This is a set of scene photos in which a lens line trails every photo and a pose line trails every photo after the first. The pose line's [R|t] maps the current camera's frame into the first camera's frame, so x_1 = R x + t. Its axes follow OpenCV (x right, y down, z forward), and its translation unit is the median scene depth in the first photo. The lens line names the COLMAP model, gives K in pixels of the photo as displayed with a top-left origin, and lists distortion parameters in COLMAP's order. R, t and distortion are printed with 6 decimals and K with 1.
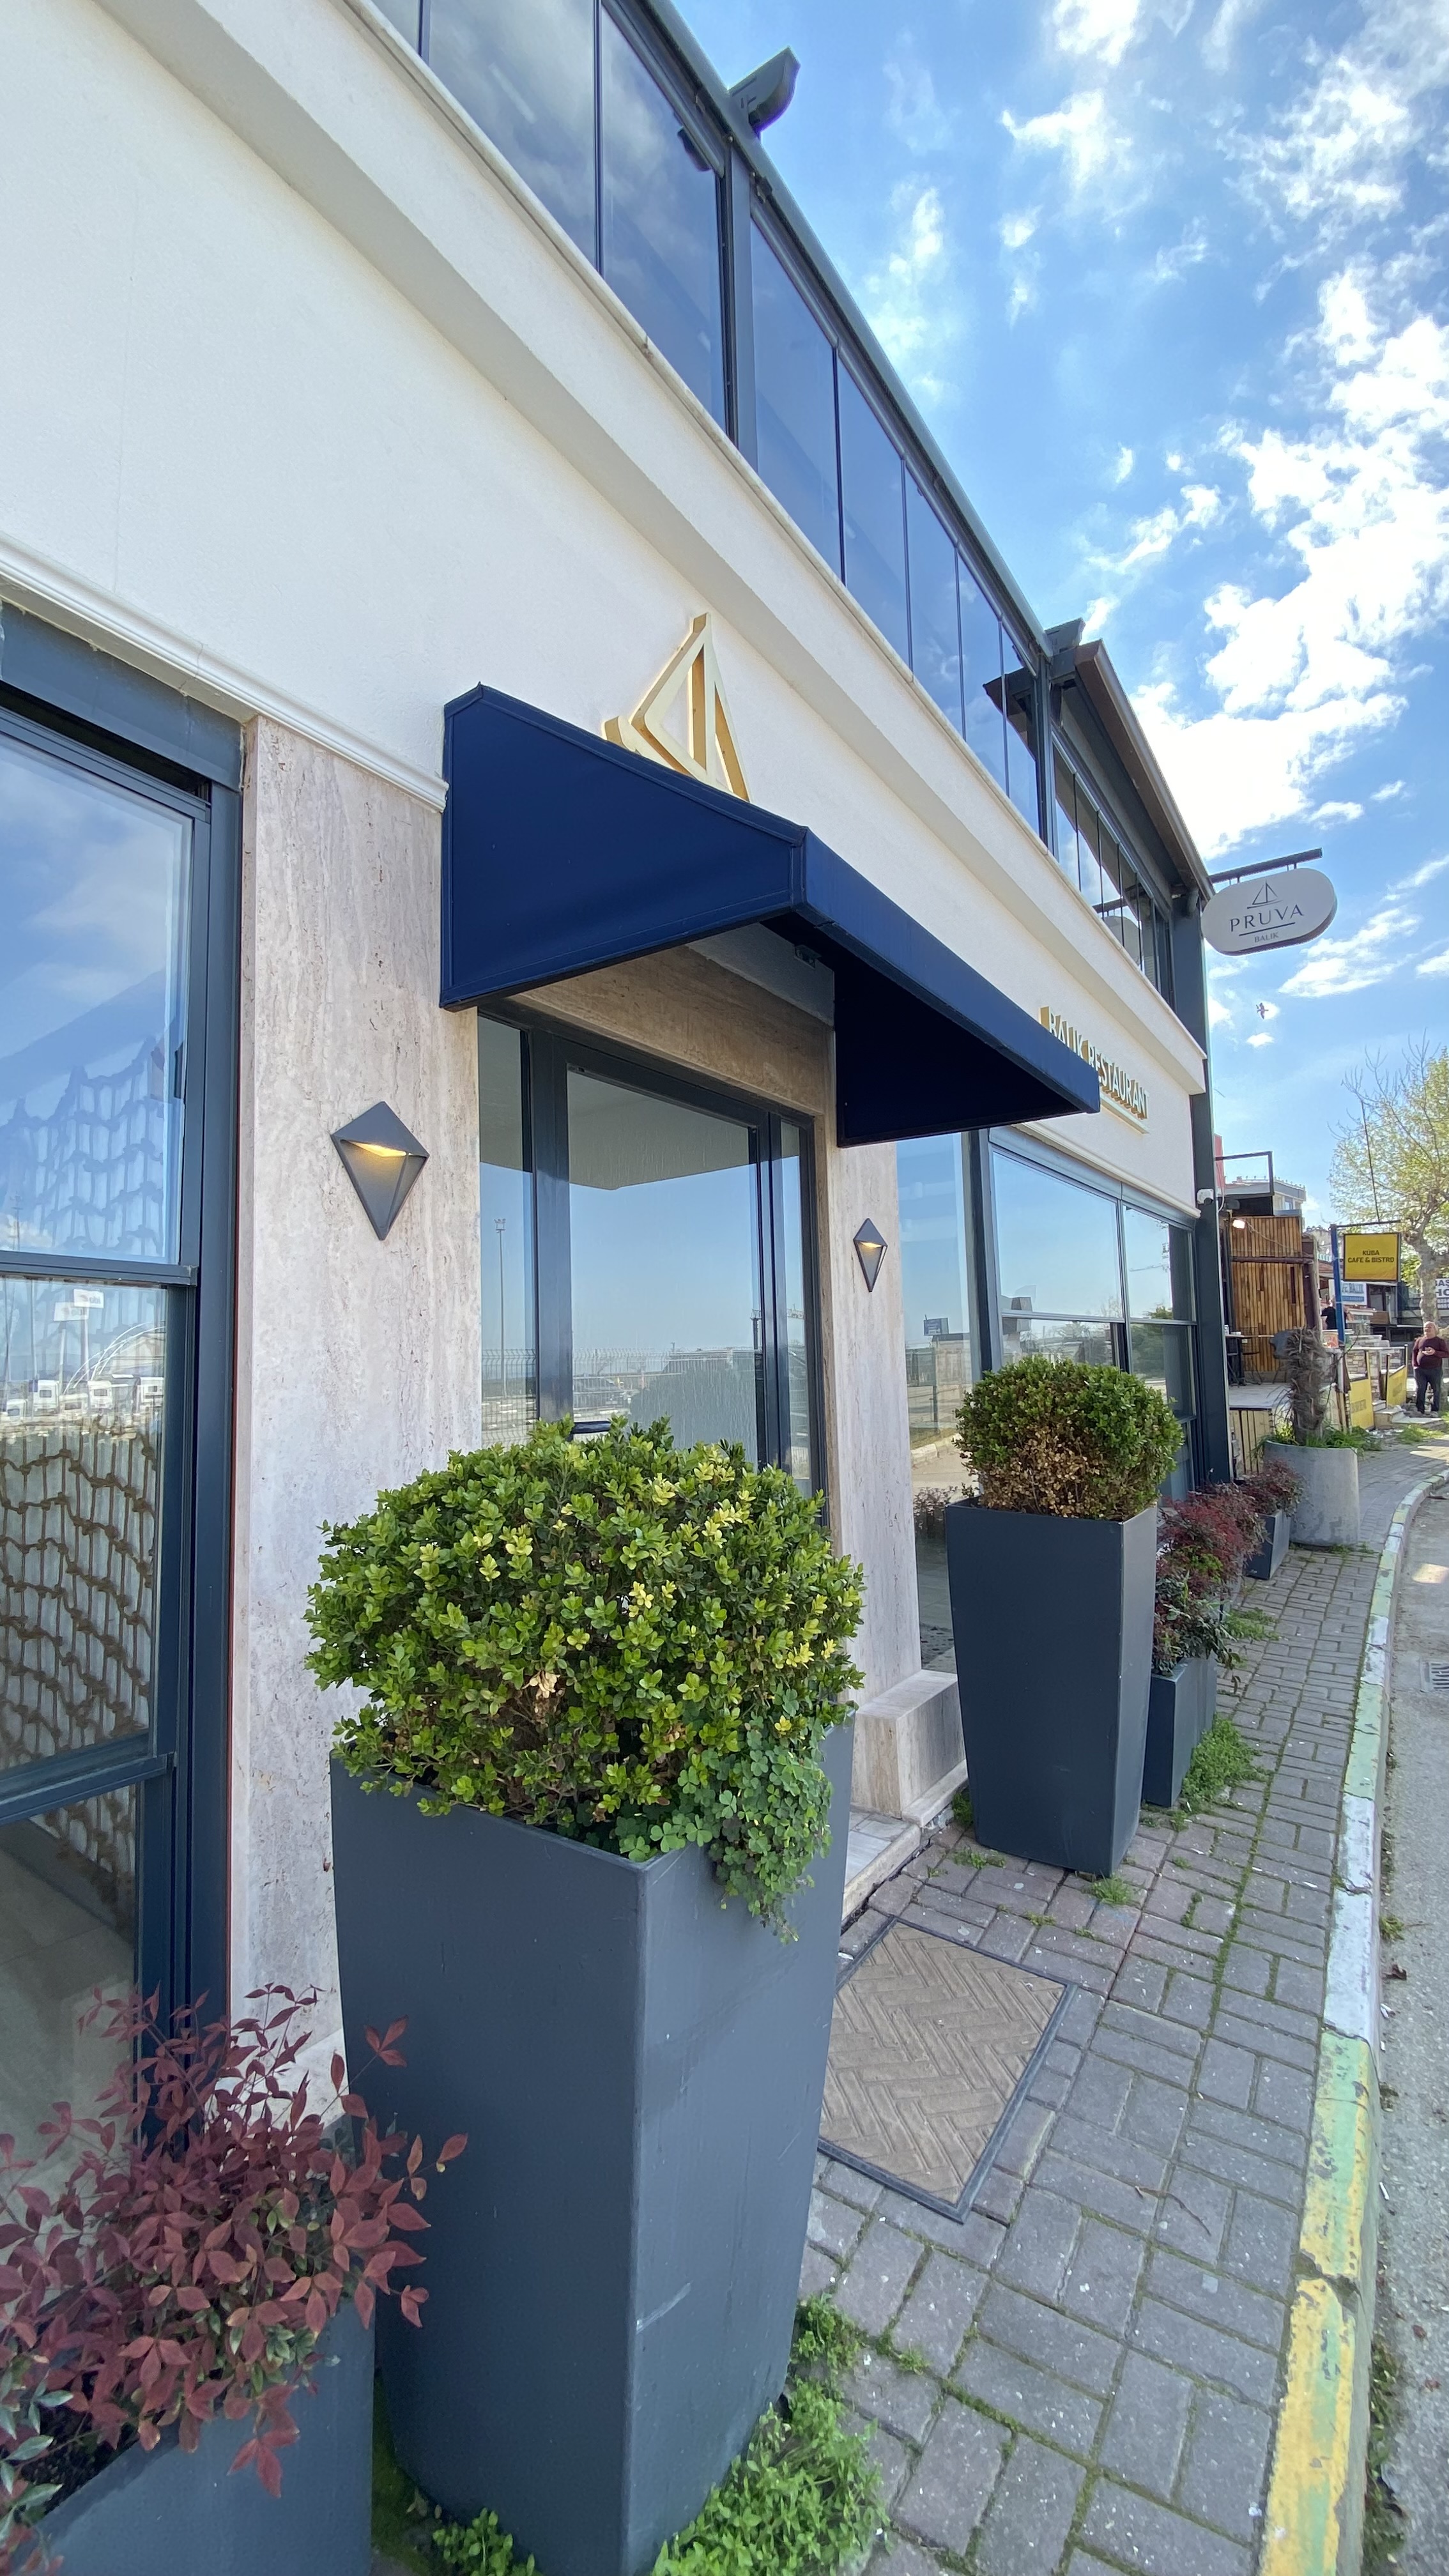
lens RADIAL K [[1049.3, 0, 723.4], [0, 1049.3, 1278.9], [0, 0, 1]] dist [-0.011408, -0.005286]
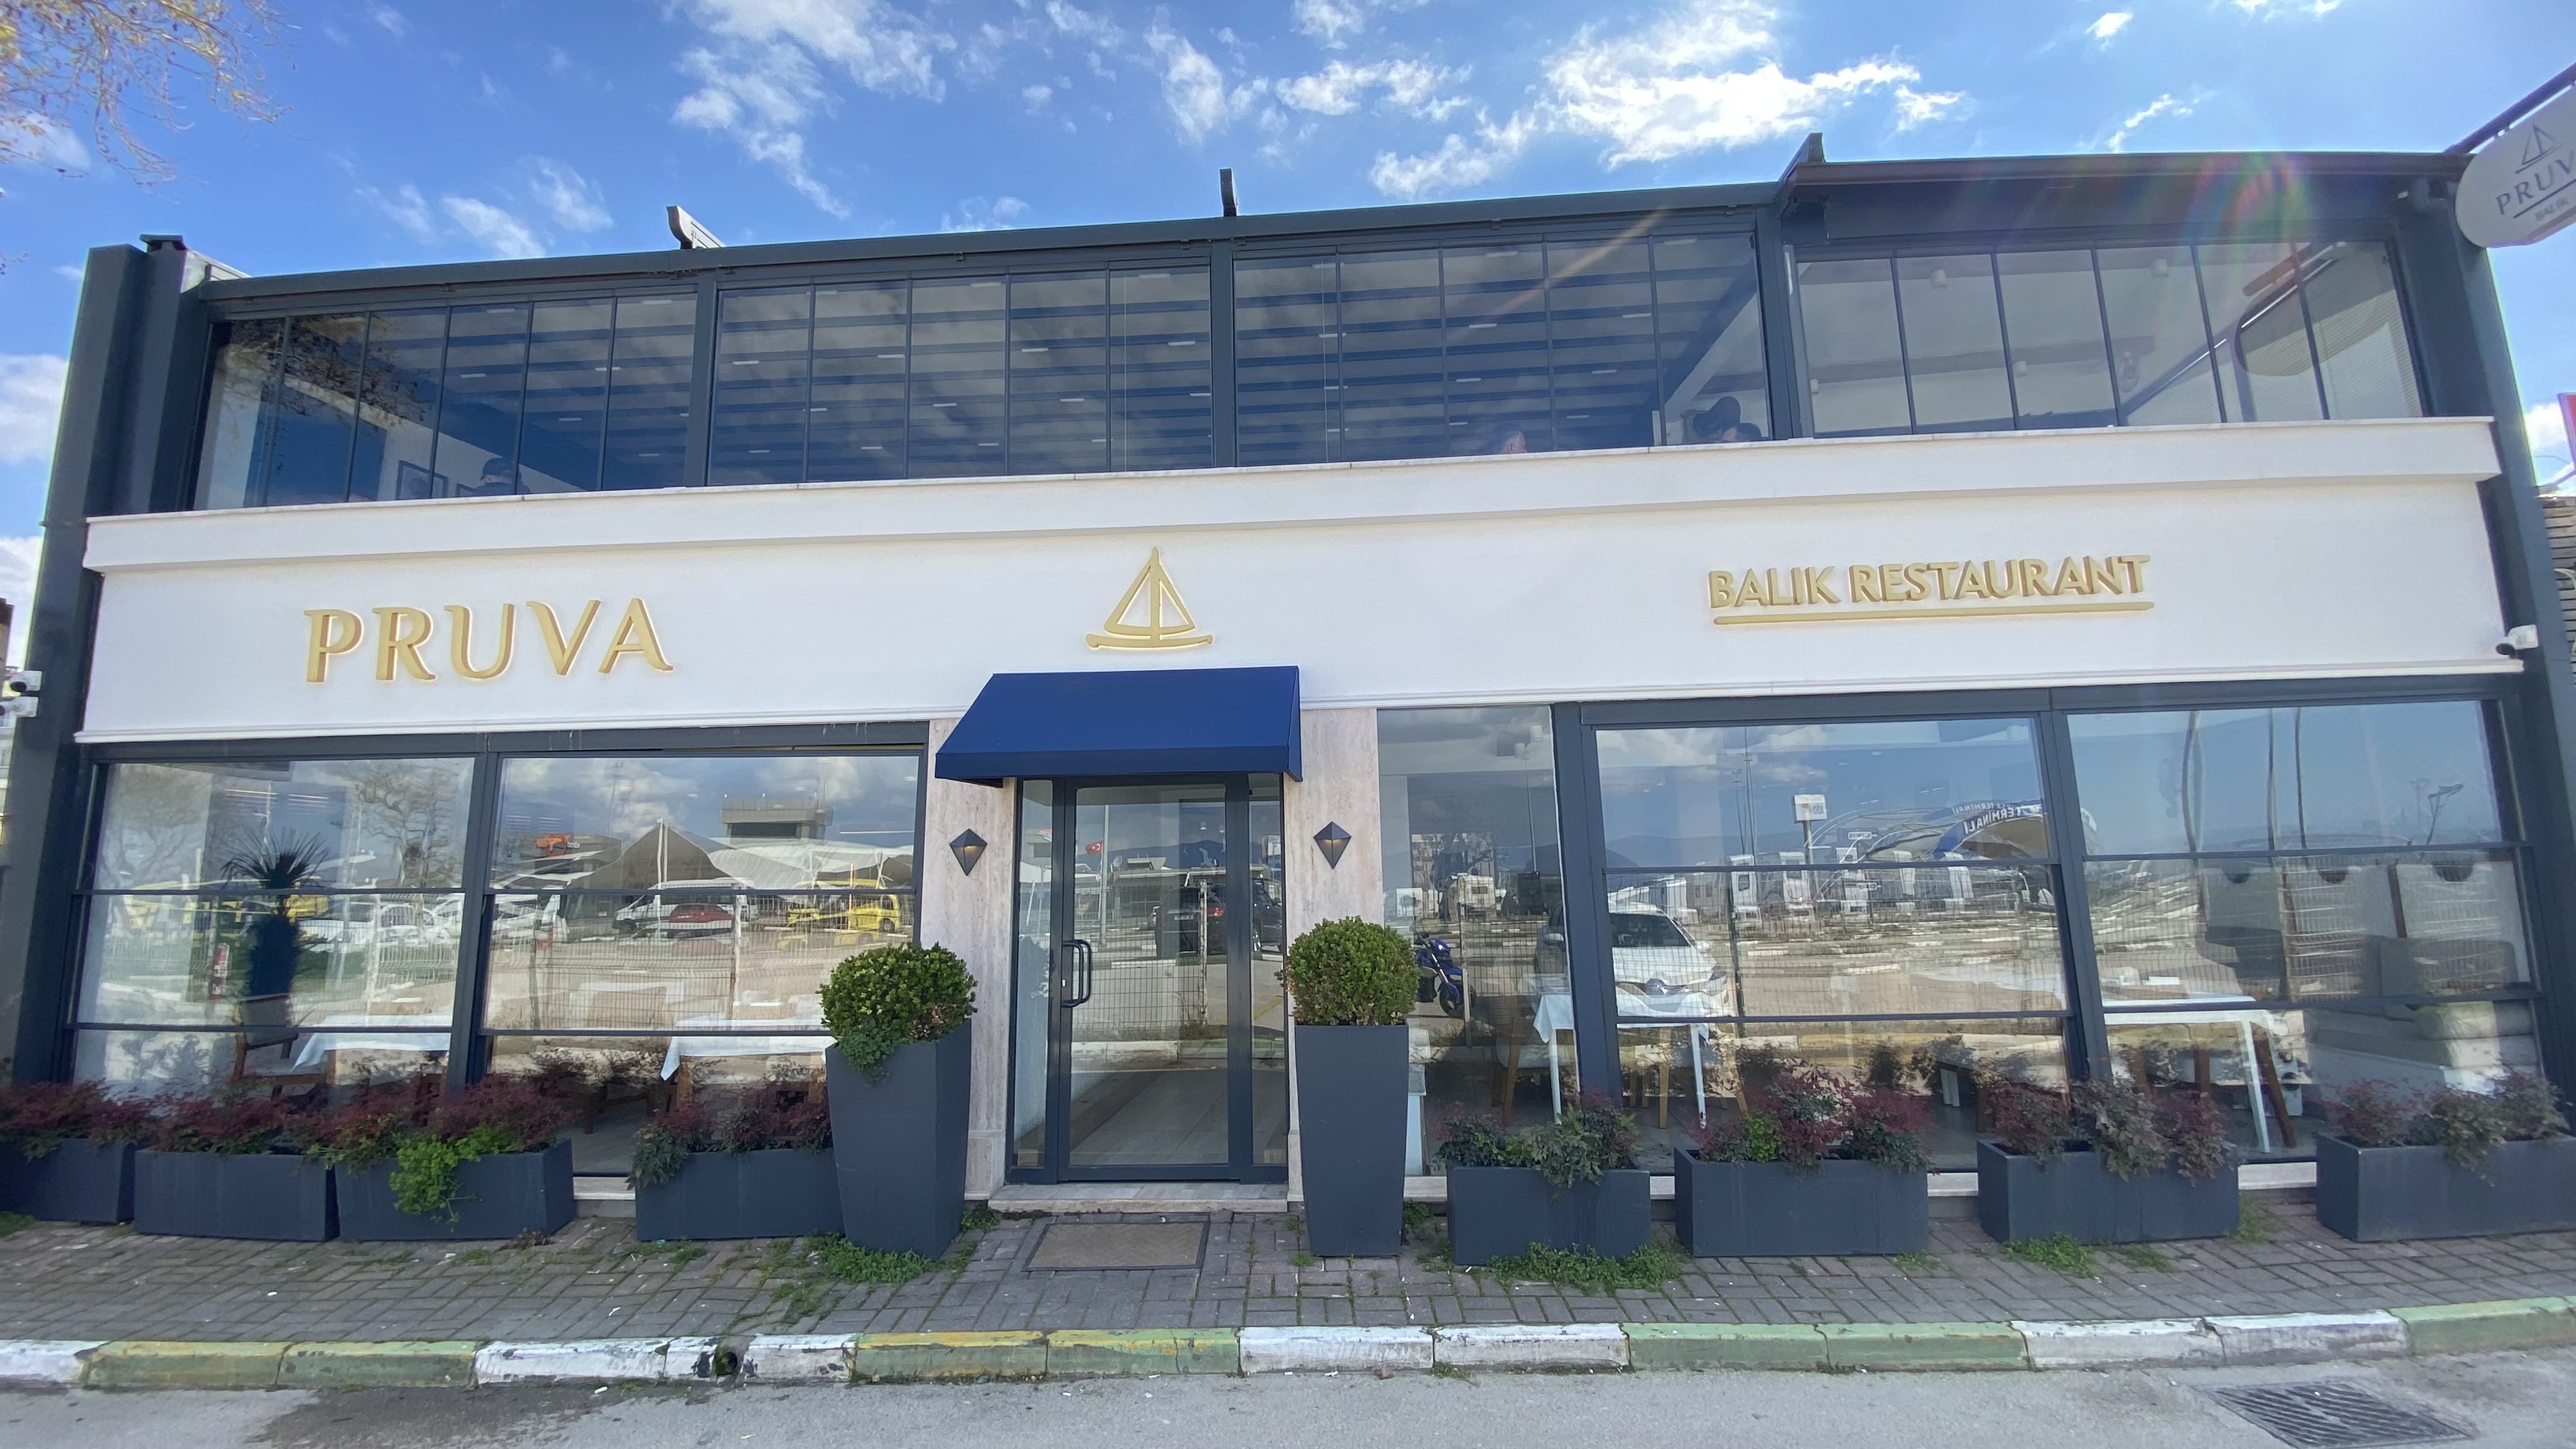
lens RADIAL K [[1049.3, 0, 1301.8], [0, 1049.3, 729.5], [0, 0, 1]] dist [-0.011408, -0.005286]
pose [[0.506546, -0.114700, -0.854550, 0.232397], [0.073016, 0.993258, -0.090037, -0.009361], [0.859116, -0.016788, 0.511506, 0.024632]]
